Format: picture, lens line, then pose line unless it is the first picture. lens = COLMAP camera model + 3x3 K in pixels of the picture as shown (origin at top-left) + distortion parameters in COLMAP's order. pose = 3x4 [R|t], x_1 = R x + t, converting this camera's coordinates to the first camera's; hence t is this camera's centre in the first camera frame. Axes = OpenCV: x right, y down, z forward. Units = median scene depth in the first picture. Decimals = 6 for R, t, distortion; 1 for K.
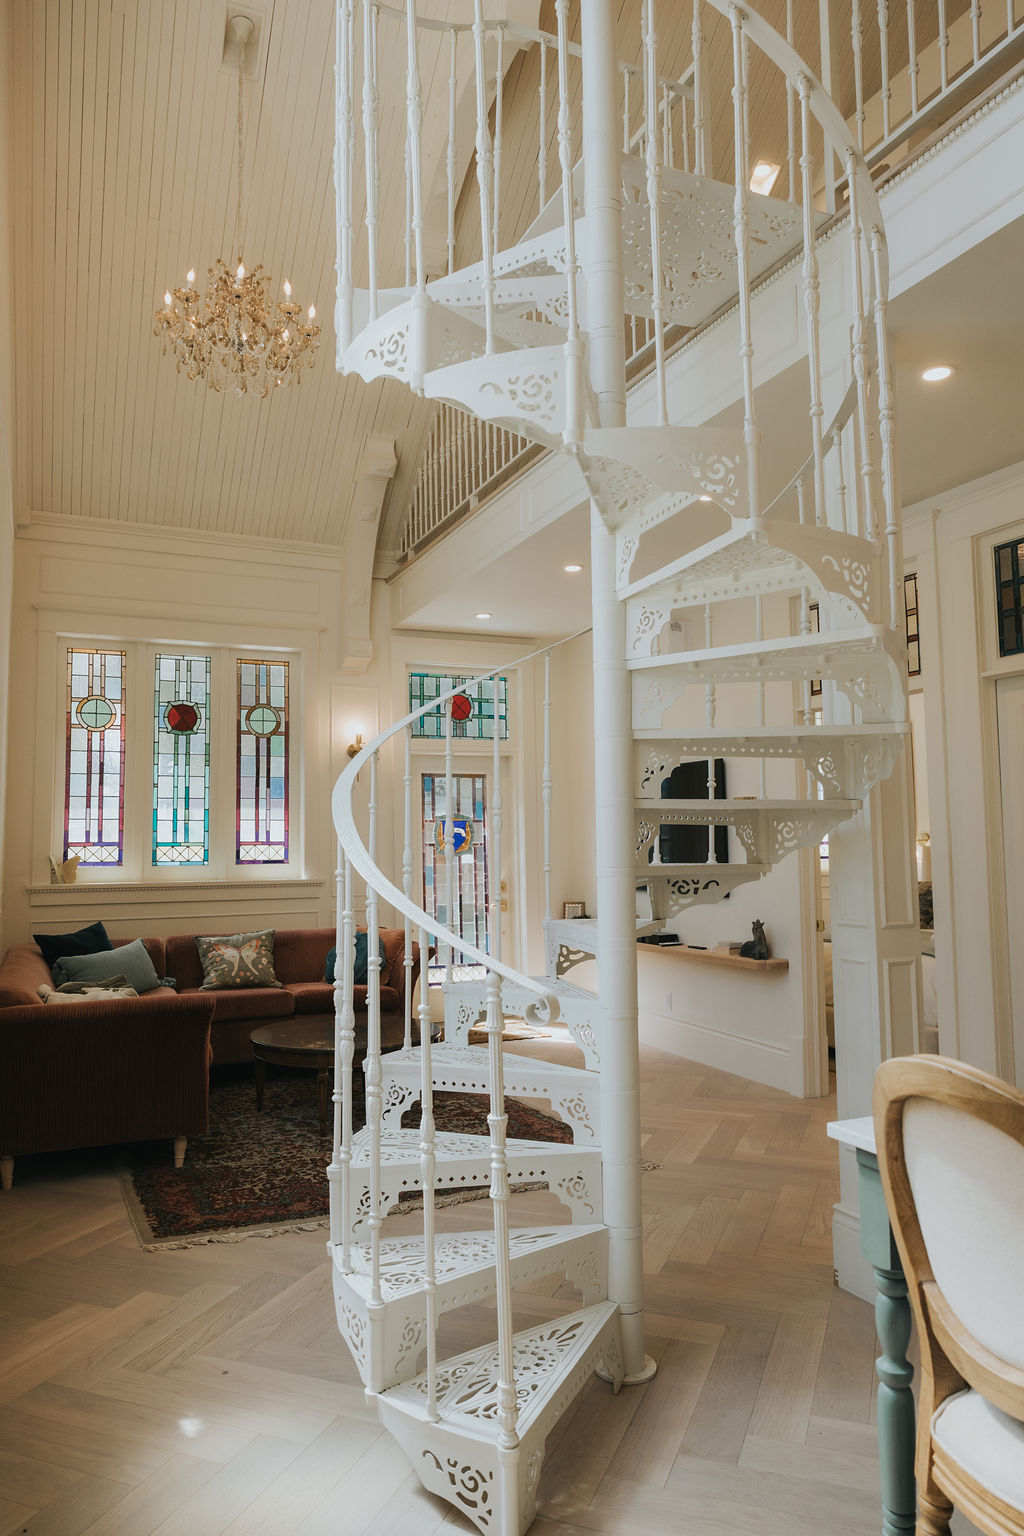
lens RADIAL K [[1045.4, 0, 489.0], [0, 1045.4, 759.1], [0, 0, 1]] dist [-0.006335, 0.003852]
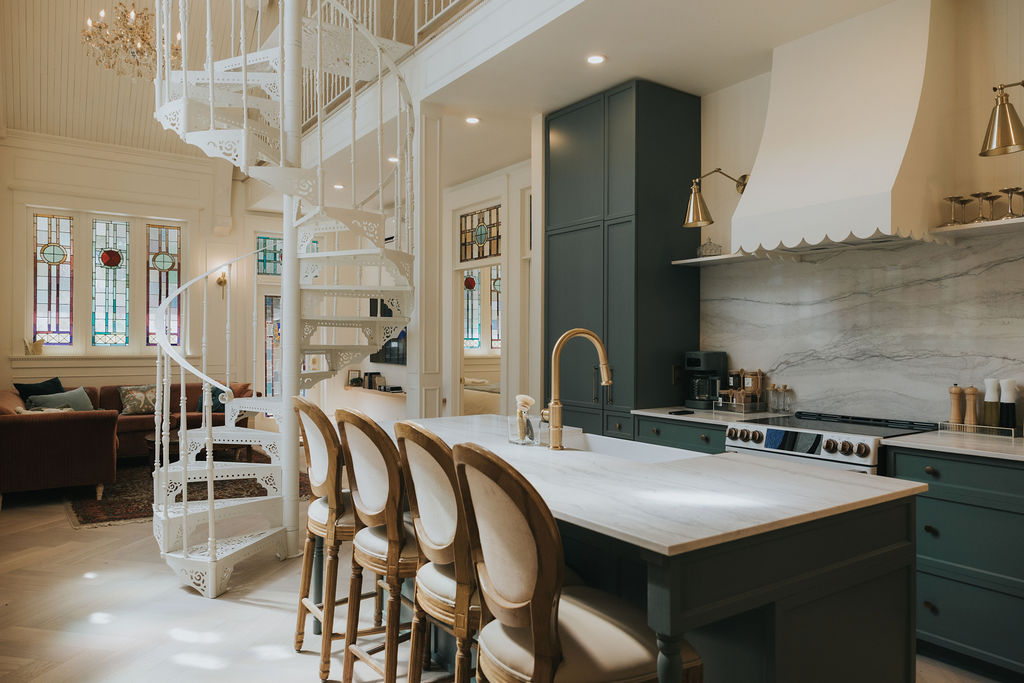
lens RADIAL K [[696.9, 0, 508.0], [0, 696.9, 342.9], [0, 0, 1]] dist [-0.006335, 0.003852]
pose [[0.979831, 0.015955, 0.199189, 0.118039], [-0.032712, 0.996167, 0.081119, -0.016759], [-0.197132, -0.085999, 0.976598, -0.244461]]
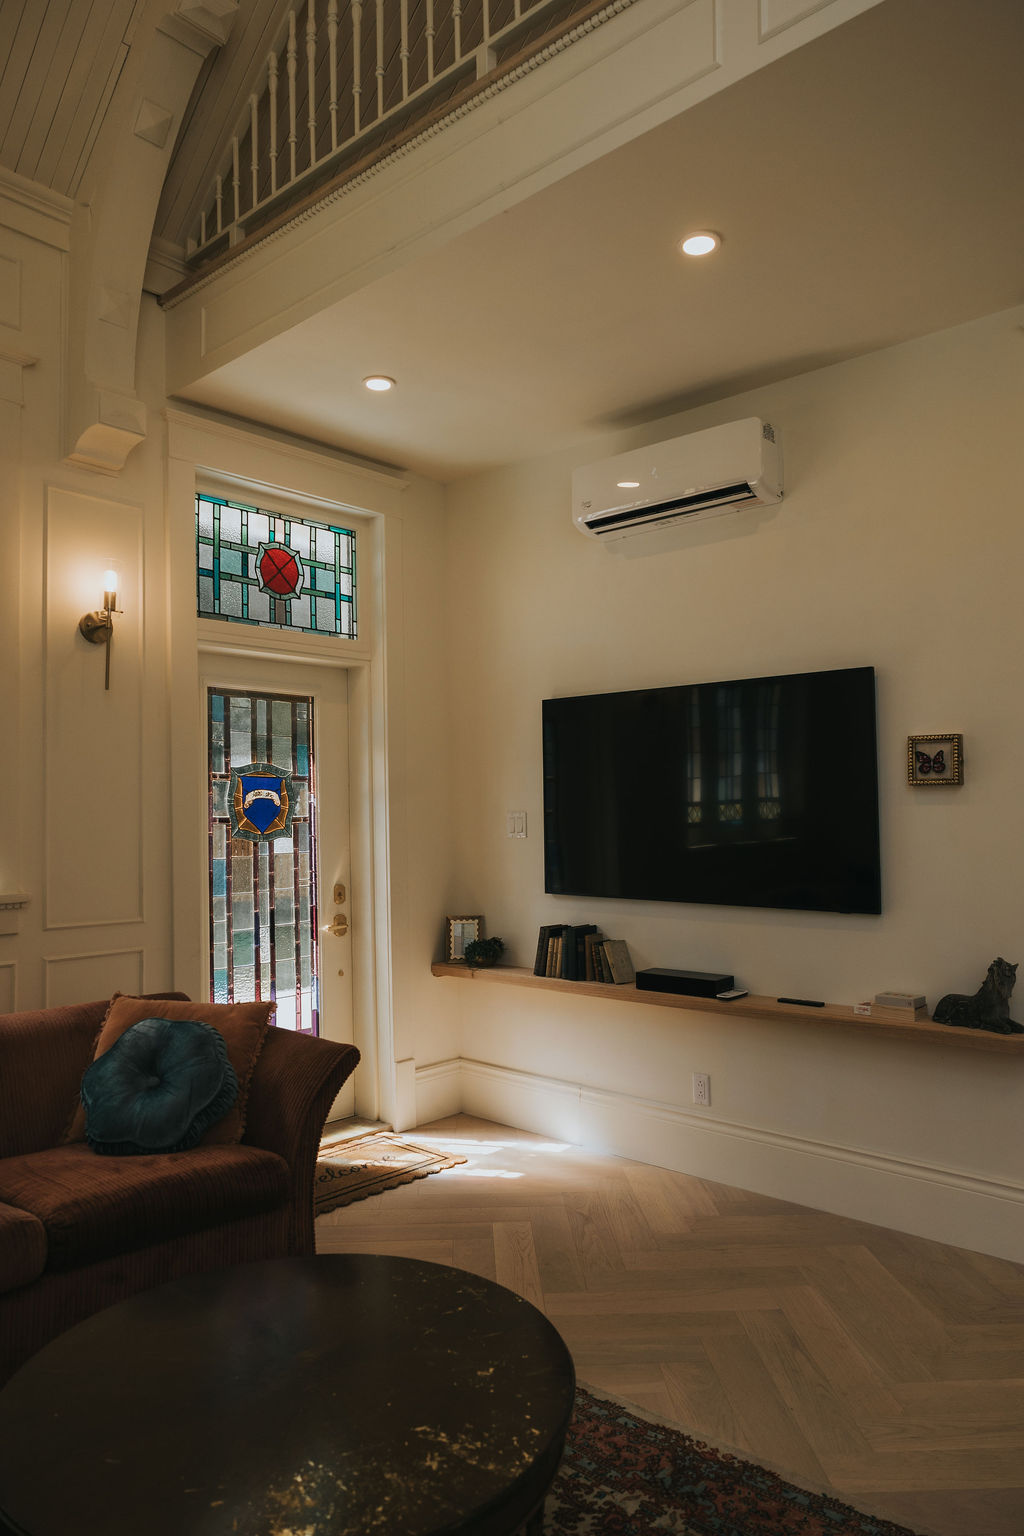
lens RADIAL K [[1045.4, 0, 519.9], [0, 1045.4, 770.4], [0, 0, 1]] dist [-0.006335, 0.003852]
pose [[0.906570, 0.019925, 0.421586, -0.167853], [-0.033666, 0.999116, 0.025174, 0.043402], [-0.420711, -0.037015, 0.906439, 0.519997]]
